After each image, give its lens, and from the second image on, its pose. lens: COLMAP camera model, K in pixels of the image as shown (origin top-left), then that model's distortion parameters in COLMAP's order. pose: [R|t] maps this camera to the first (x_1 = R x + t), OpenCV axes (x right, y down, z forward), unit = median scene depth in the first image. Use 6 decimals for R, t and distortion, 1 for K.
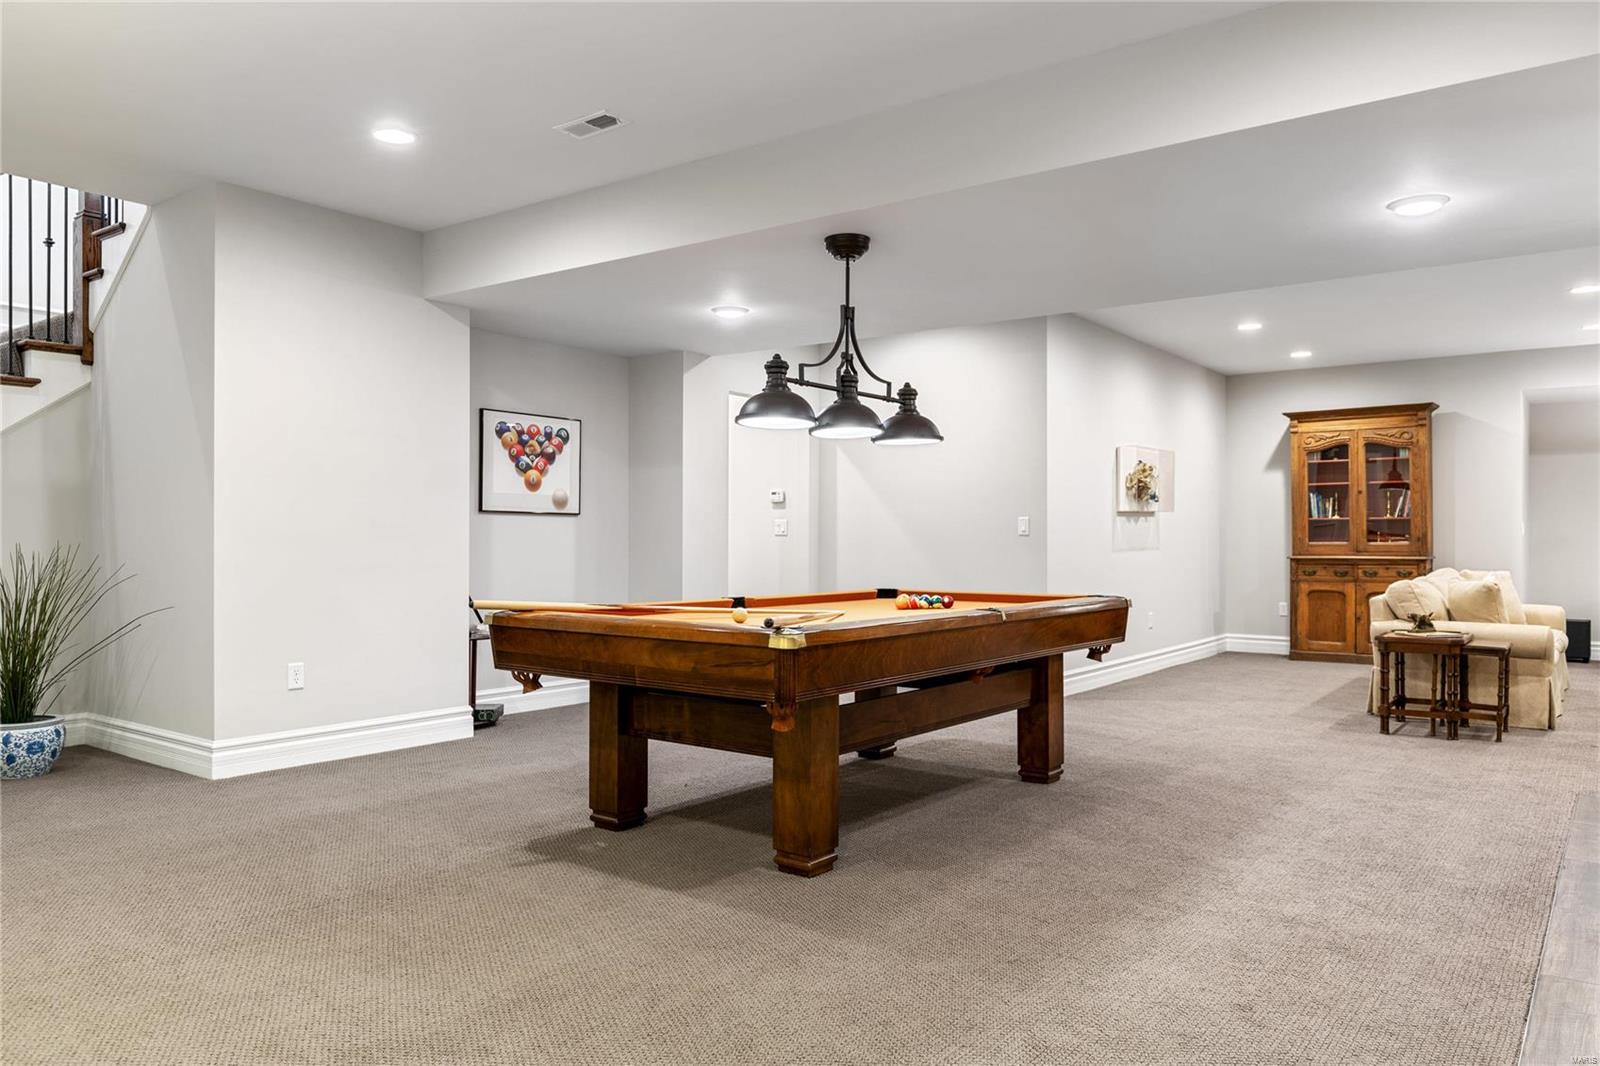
lens RADIAL K [[1100.1, 0, 824.1], [0, 1100.1, 536.3], [0, 0, 1]] dist [-0.002288, 0.000687]
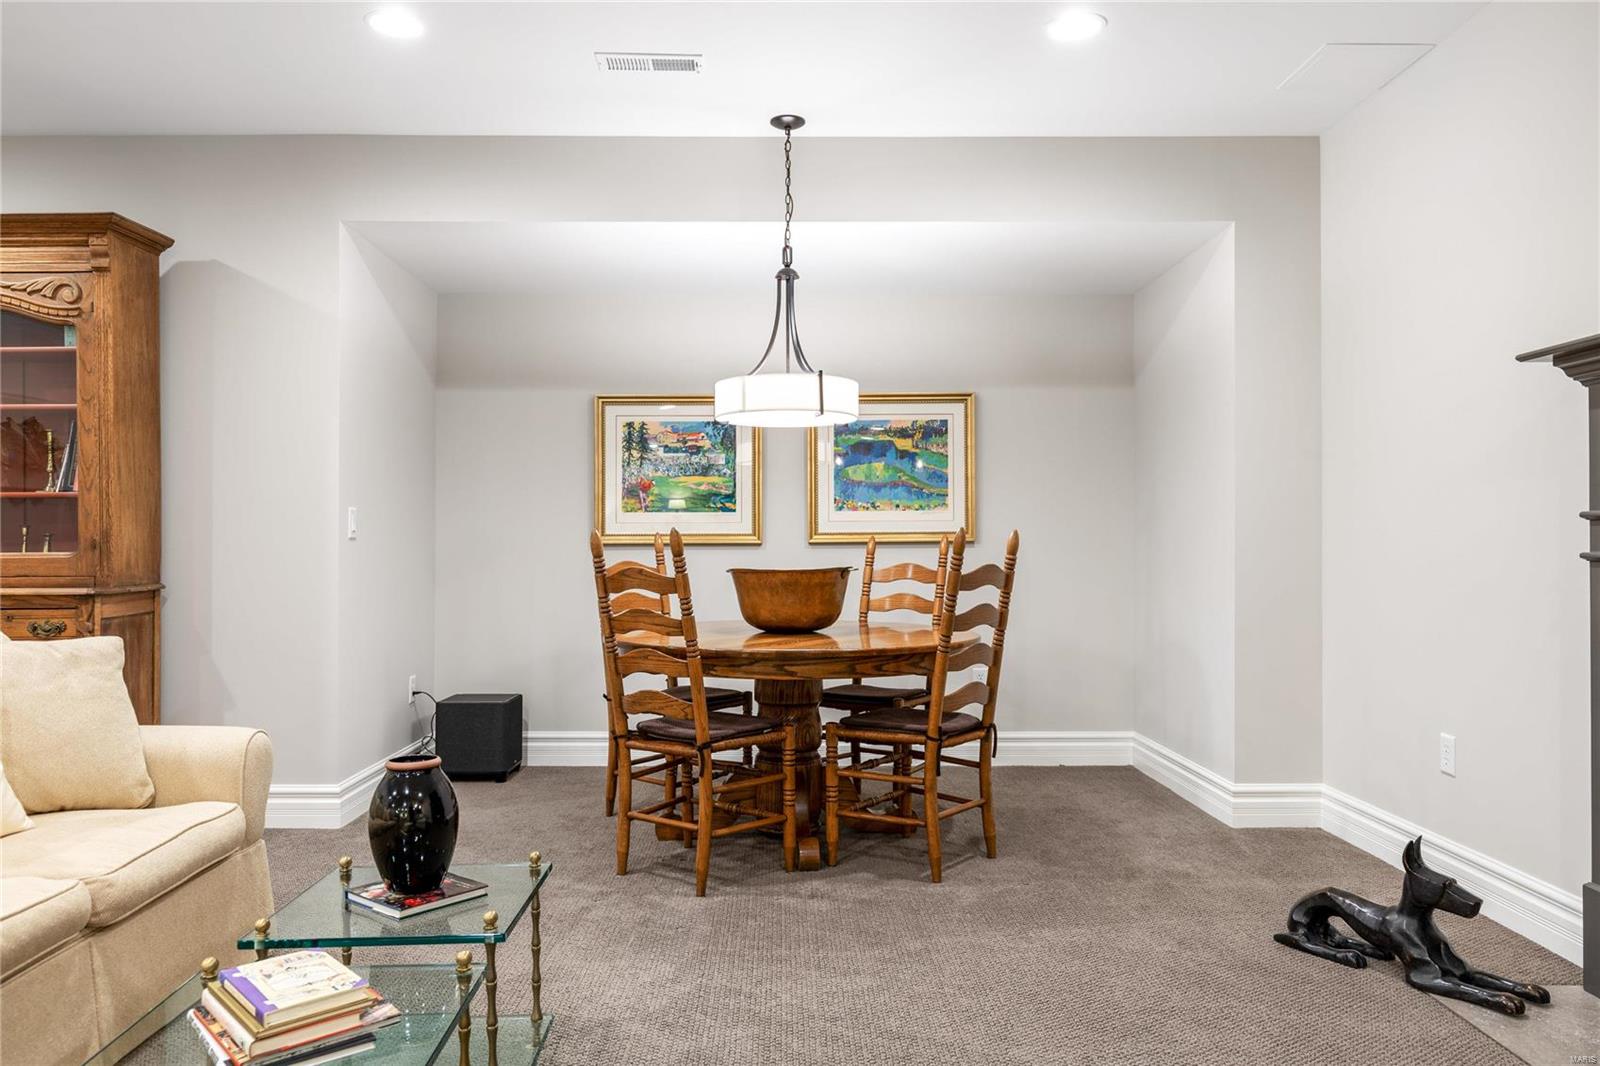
lens RADIAL K [[1100.1, 0, 824.1], [0, 1100.1, 536.3], [0, 0, 1]] dist [-0.002288, 0.000687]
pose [[0.782714, 0.003976, 0.622369, 0.496528], [-0.003335, 0.999992, -0.002193, -0.000755], [-0.622373, -0.000359, 0.782721, 0.502940]]
